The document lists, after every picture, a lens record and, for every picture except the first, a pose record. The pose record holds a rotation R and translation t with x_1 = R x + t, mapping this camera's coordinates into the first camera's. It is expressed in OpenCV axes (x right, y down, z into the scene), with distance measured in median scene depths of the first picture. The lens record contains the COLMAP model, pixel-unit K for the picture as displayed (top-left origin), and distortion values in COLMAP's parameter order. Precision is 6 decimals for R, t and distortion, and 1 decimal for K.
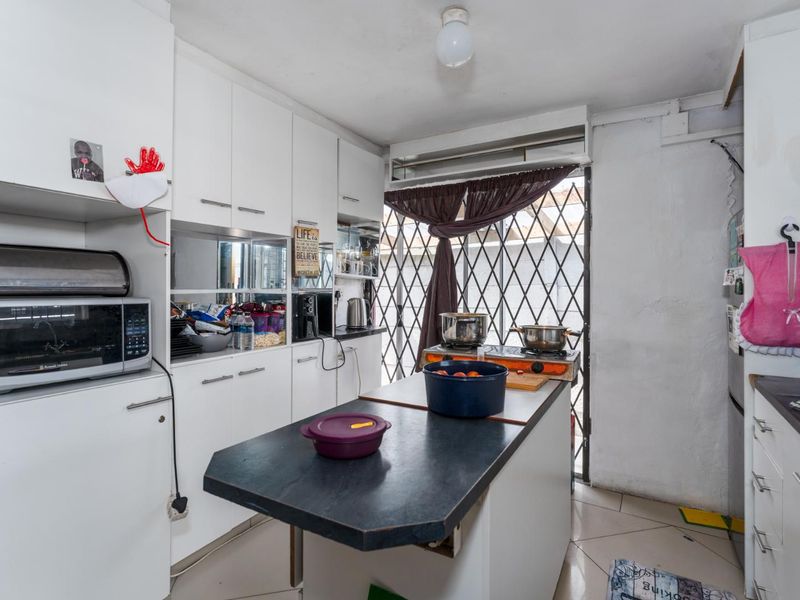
lens RADIAL K [[427.1, 0, 399.2], [0, 427.1, 281.4], [0, 0, 1]] dist [0.000008, 0.000172]
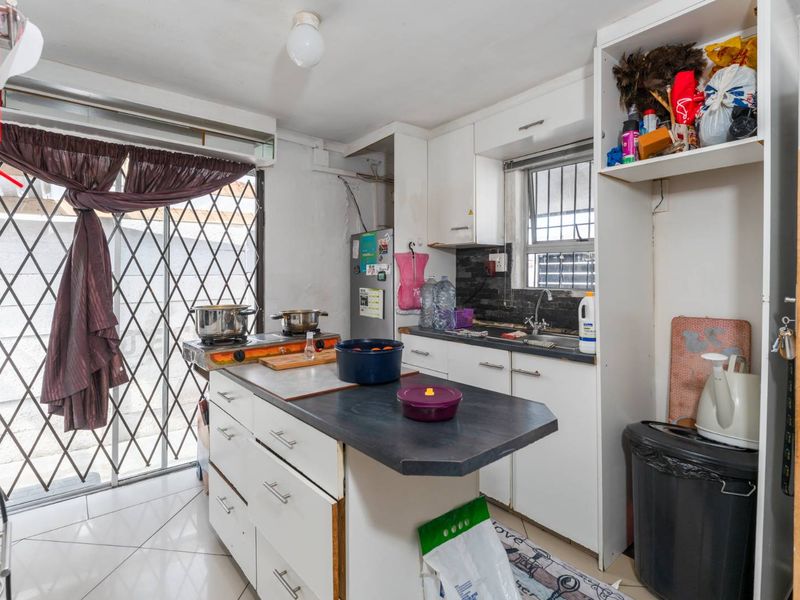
lens RADIAL K [[414.6, 0, 399.7], [0, 414.6, 278.5], [0, 0, 1]] dist [-0.000692, -0.000159]
pose [[0.344089, 0.000178, 0.938937, -0.451519], [-0.017935, 0.999819, 0.006383, 0.006637], [-0.938766, -0.019037, 0.344030, 0.262576]]
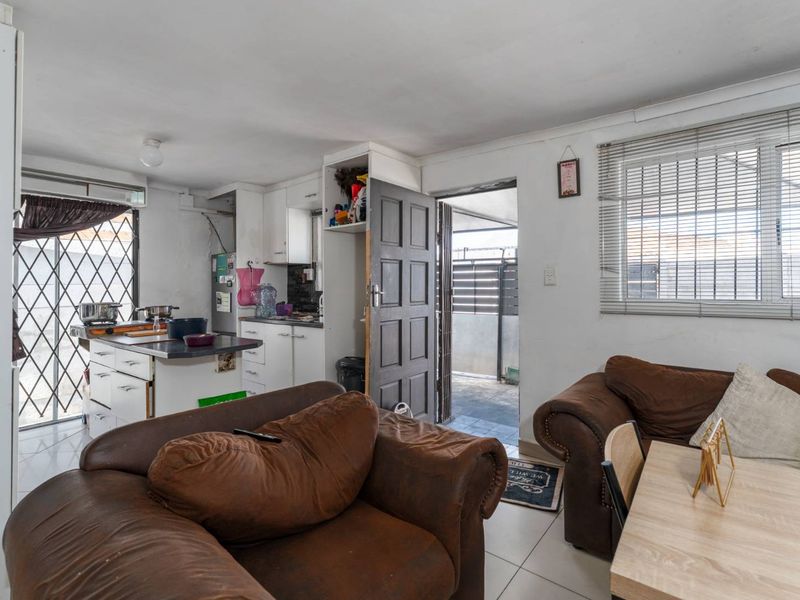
lens RADIAL K [[398.5, 0, 430.0], [0, 398.5, 282.0], [0, 0, 1]] dist [0.001974, 0.000152]
pose [[0.105650, 0.007034, 0.994379, -0.909978], [-0.009788, 0.999934, -0.006033, 0.003644], [-0.994355, -0.009096, 0.105712, -0.256708]]
